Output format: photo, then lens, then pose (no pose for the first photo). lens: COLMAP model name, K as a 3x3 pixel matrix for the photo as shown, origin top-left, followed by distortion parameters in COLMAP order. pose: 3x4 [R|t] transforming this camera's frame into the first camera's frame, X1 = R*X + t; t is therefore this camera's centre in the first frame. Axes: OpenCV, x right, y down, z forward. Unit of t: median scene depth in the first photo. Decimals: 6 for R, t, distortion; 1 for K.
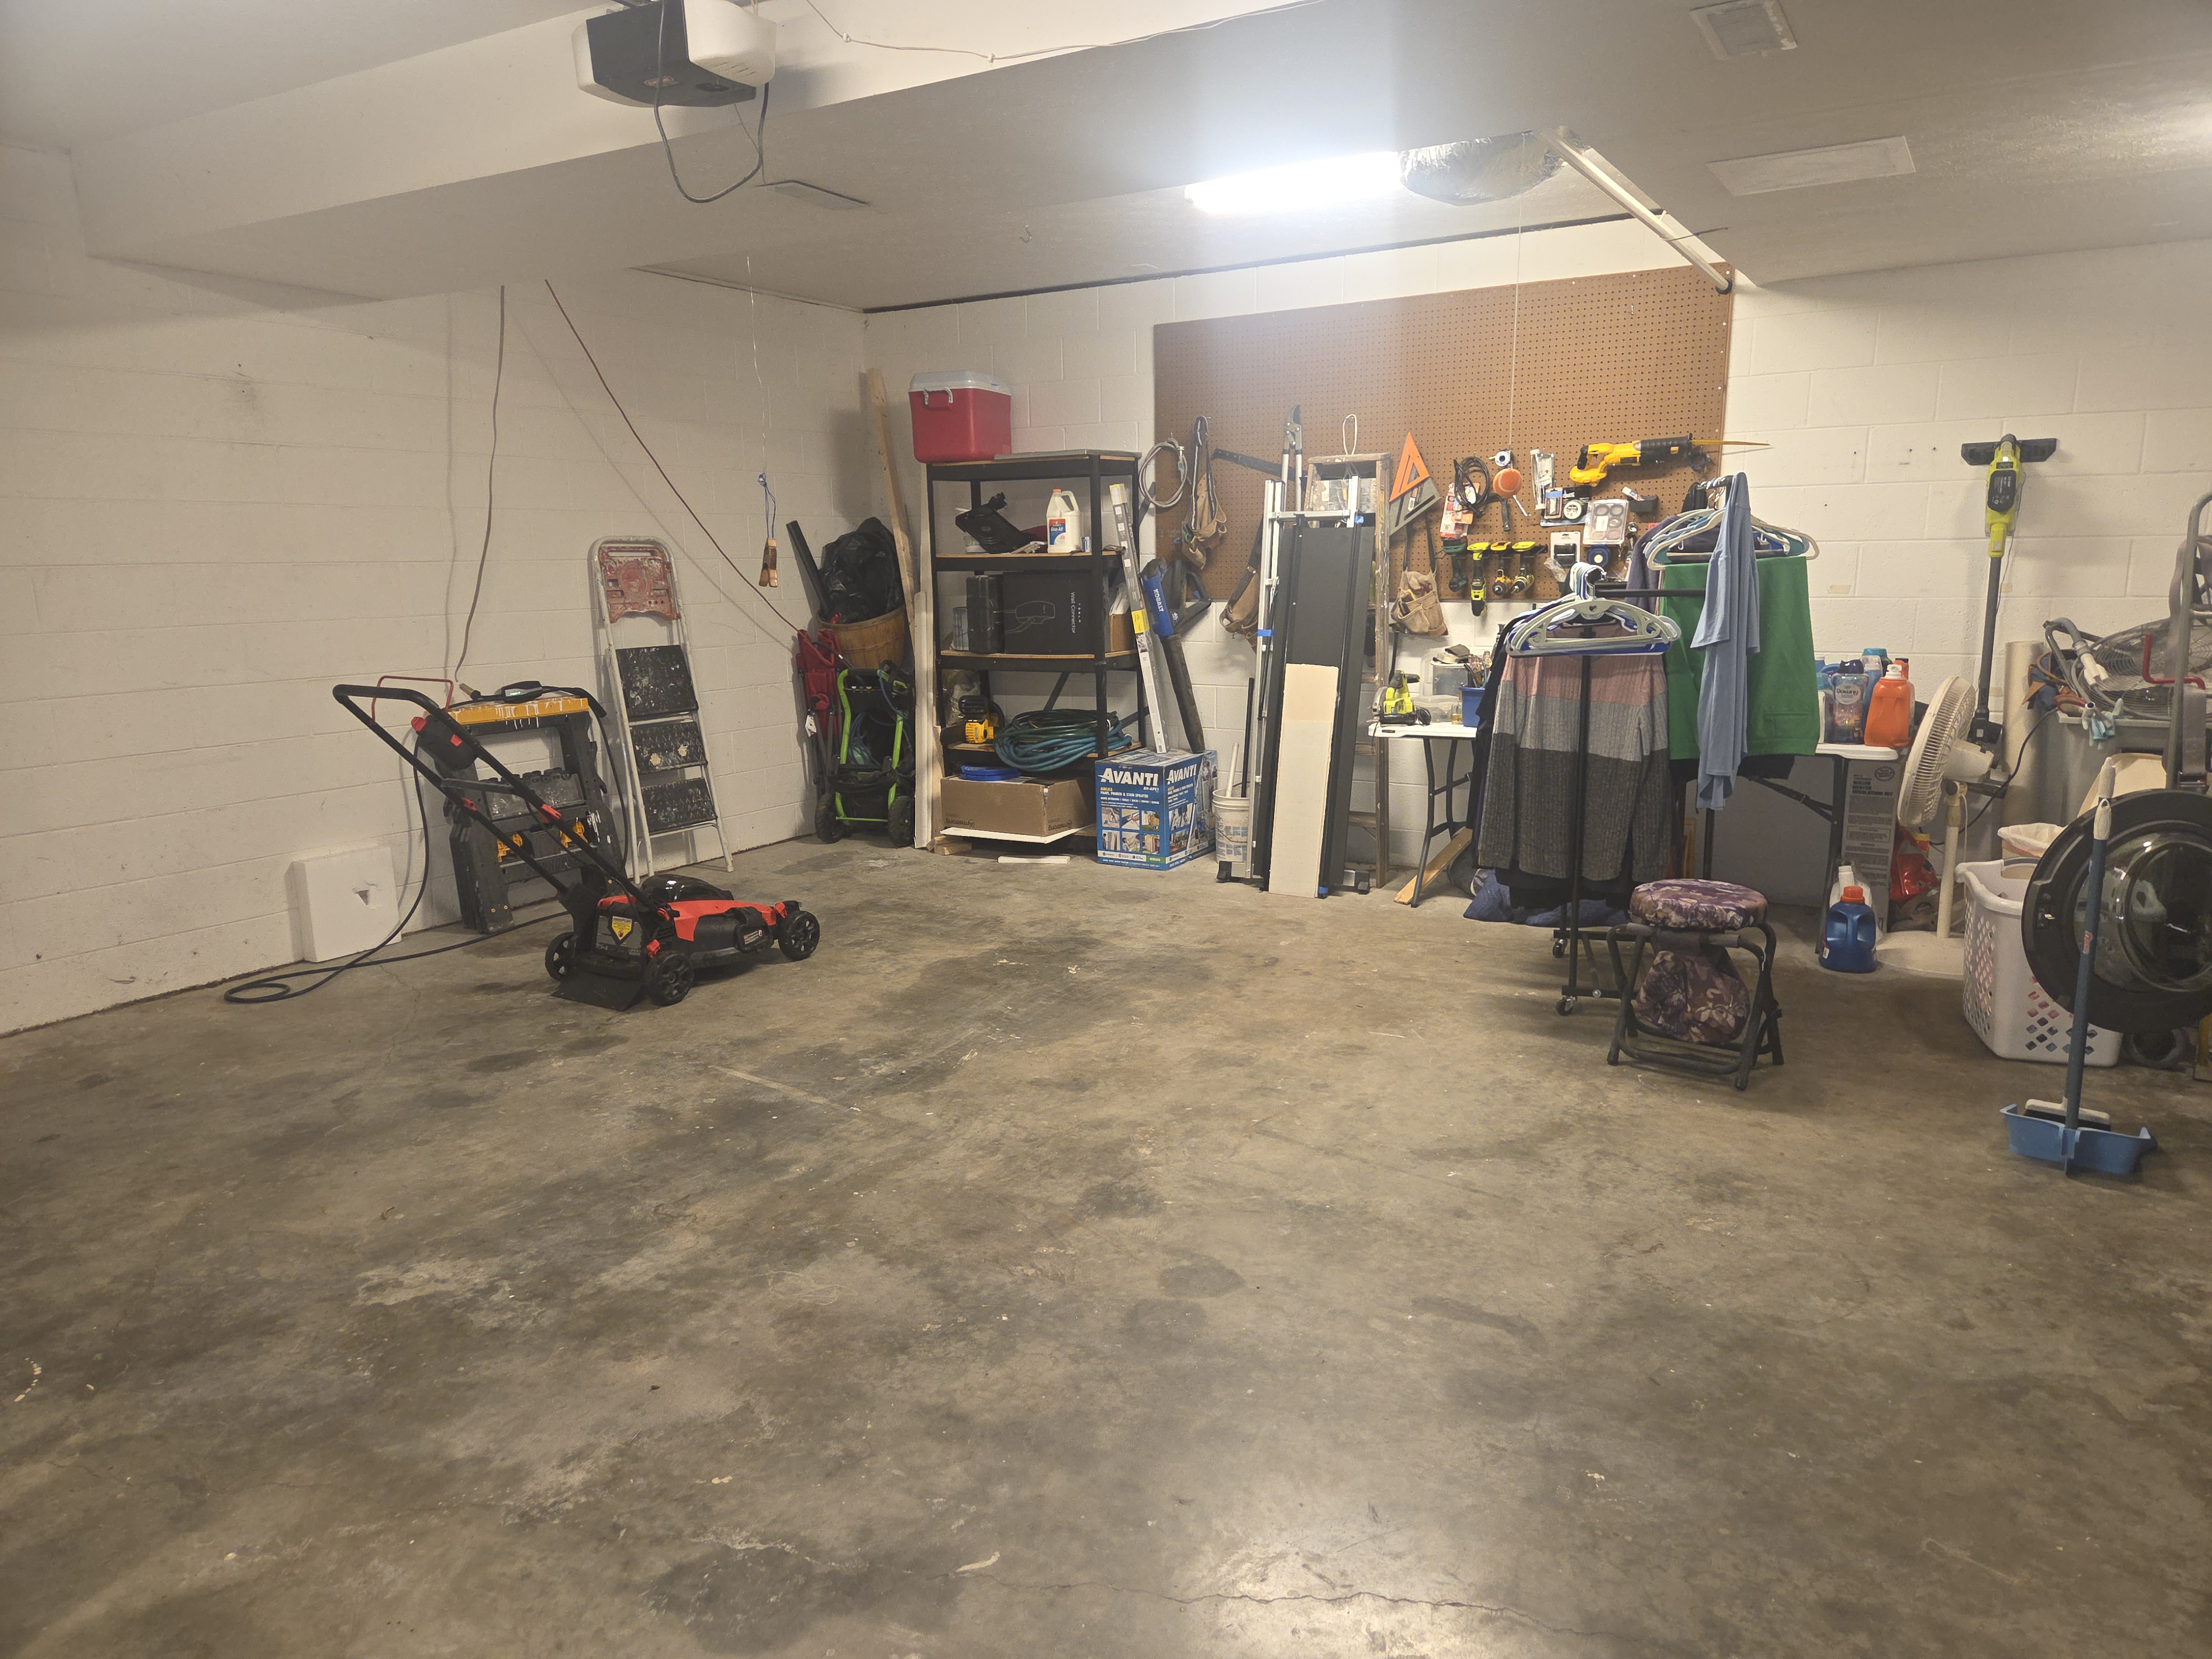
lens RADIAL K [[1496.1, 0, 1095.5], [0, 1496.1, 834.5], [0, 0, 1]] dist [0.068799, -0.062139]
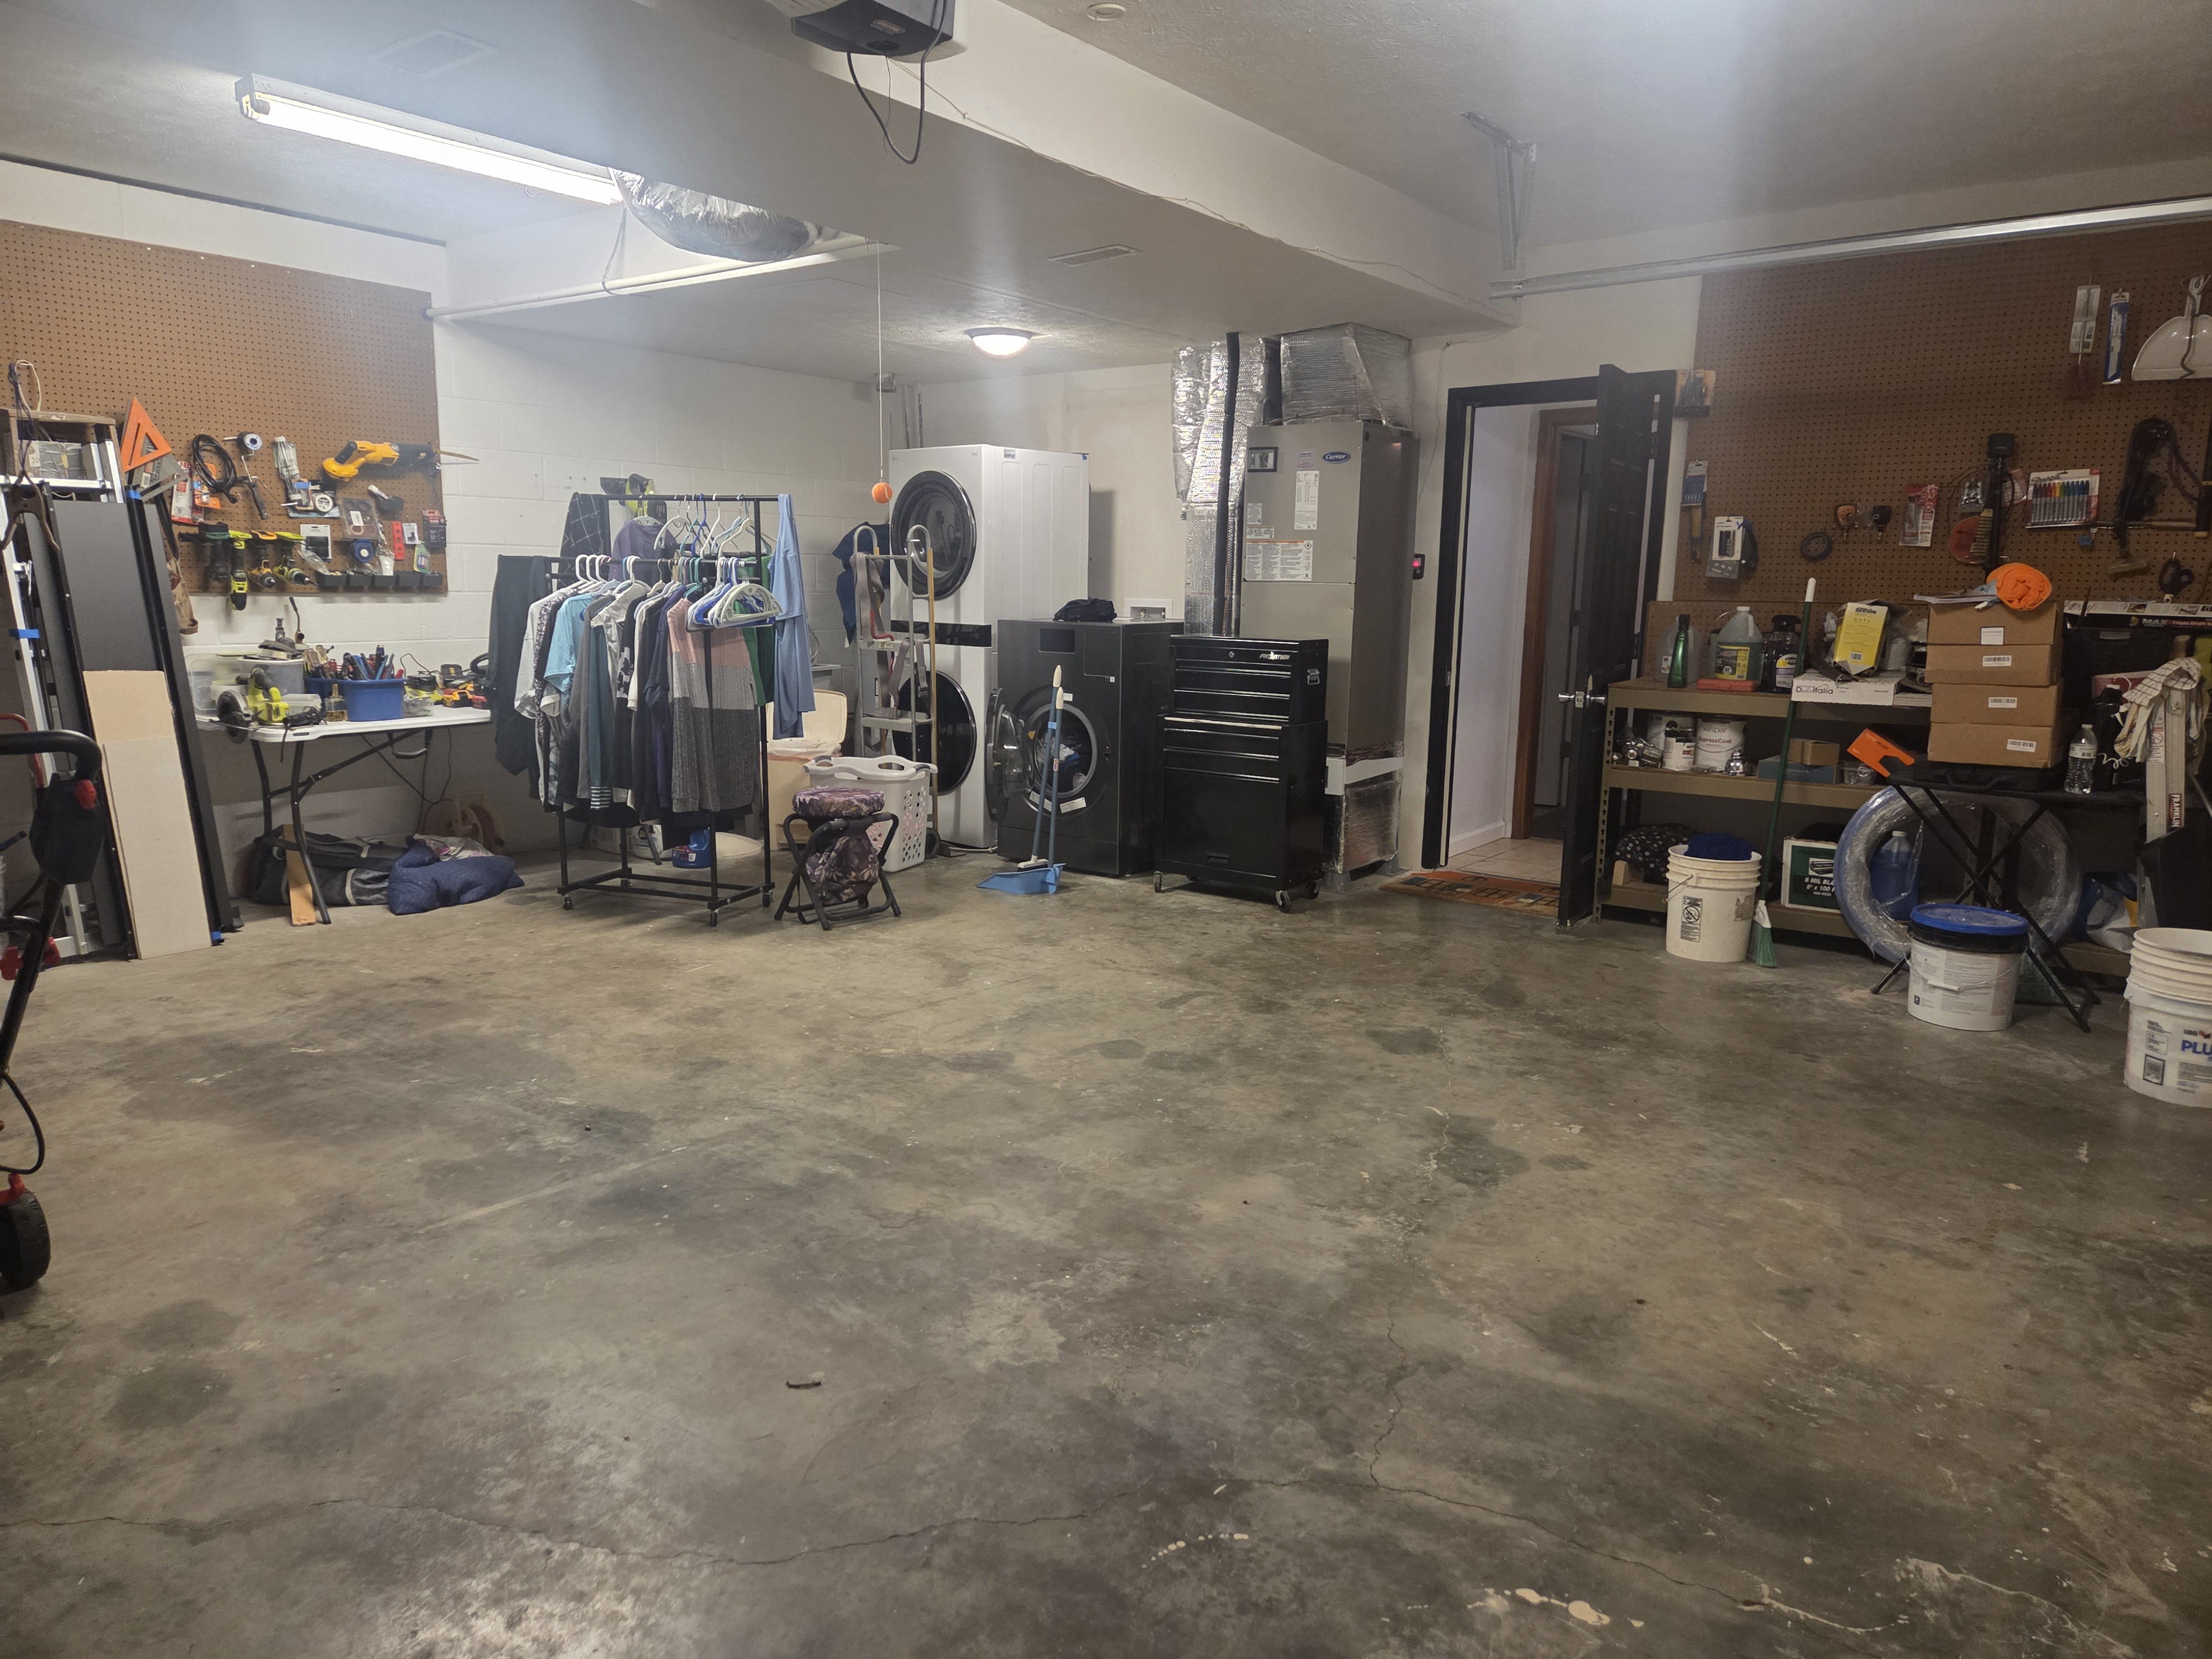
lens RADIAL K [[1496.1, 0, 1095.5], [0, 1496.1, 834.5], [0, 0, 1]] dist [0.068799, -0.062139]
pose [[0.084628, -0.154811, 0.984313, -1.019931], [0.174227, 0.974937, 0.138357, -0.080165], [-0.981062, 0.159785, 0.109480, 0.659016]]
